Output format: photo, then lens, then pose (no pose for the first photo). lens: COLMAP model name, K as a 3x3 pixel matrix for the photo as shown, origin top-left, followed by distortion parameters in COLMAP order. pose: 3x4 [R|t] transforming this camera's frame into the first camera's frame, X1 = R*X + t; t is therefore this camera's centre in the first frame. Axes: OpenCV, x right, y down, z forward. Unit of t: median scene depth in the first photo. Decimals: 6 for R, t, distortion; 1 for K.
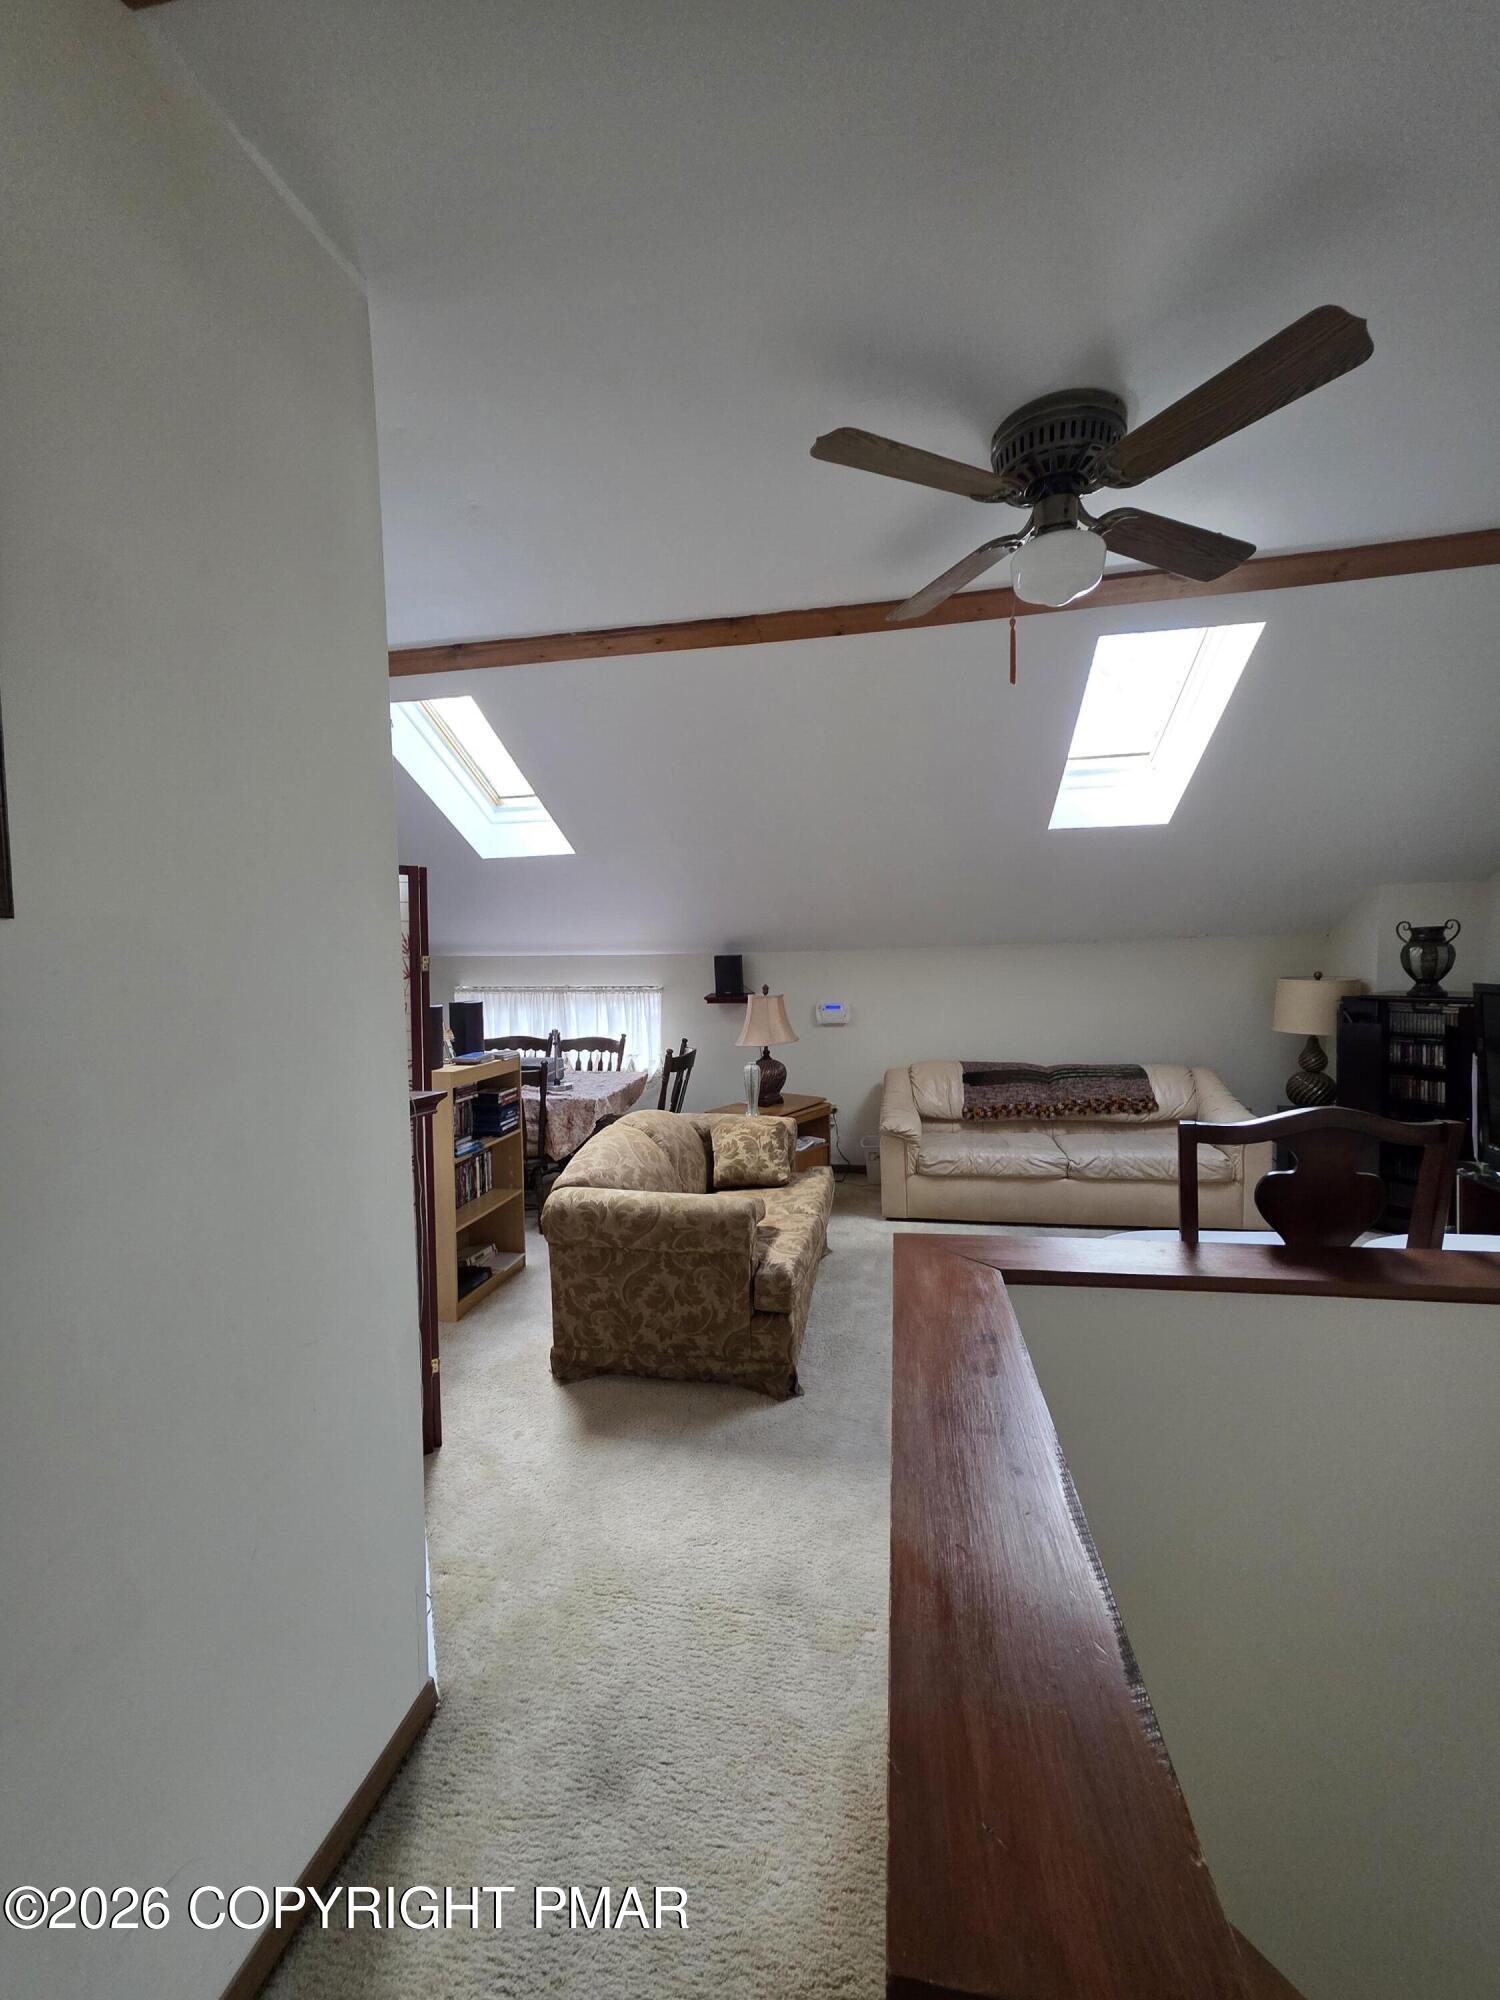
lens RADIAL K [[800.3, 0, 751.8], [0, 800.3, 994.6], [0, 0, 1]] dist [0.000235, 0.000021]
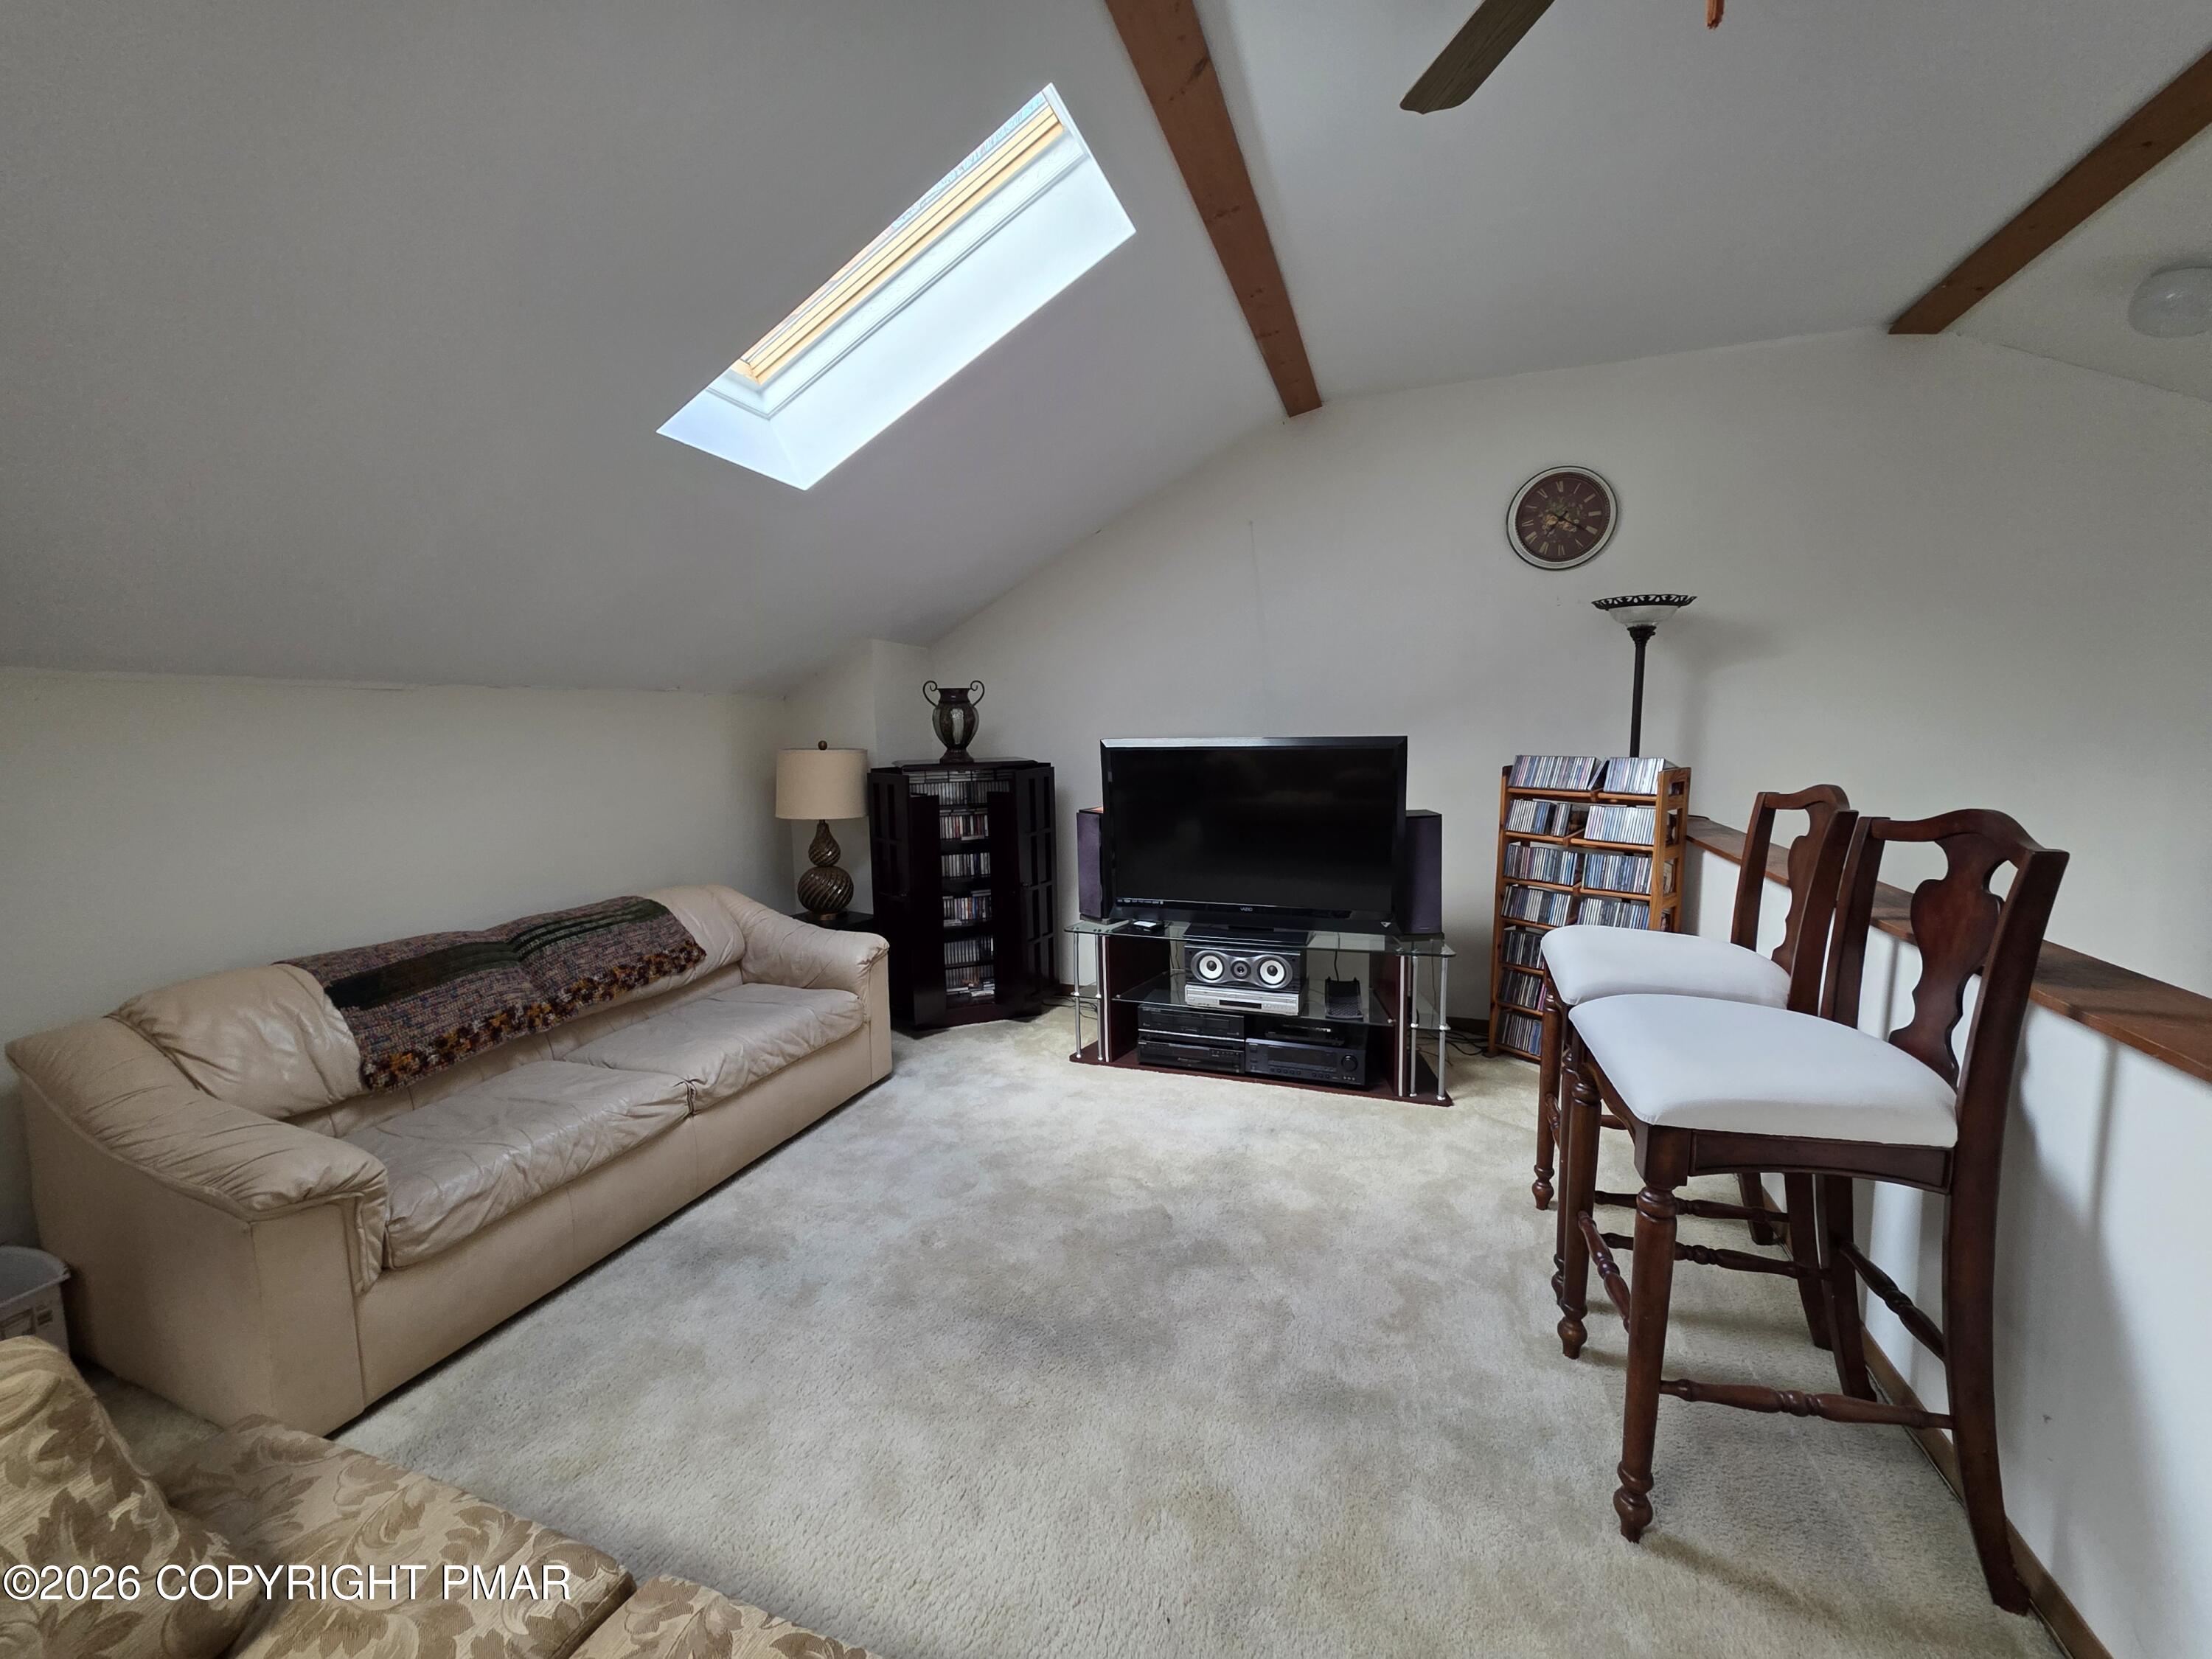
lens RADIAL K [[885.1, 0, 1114.0], [0, 885.1, 829.5], [0, 0, 1]] dist [0.000235, 0.000021]
pose [[0.145904, -0.084740, 0.985663, -0.122387], [0.057015, 0.995389, 0.077136, 0.007890], [-0.987654, 0.044943, 0.150063, 0.570441]]
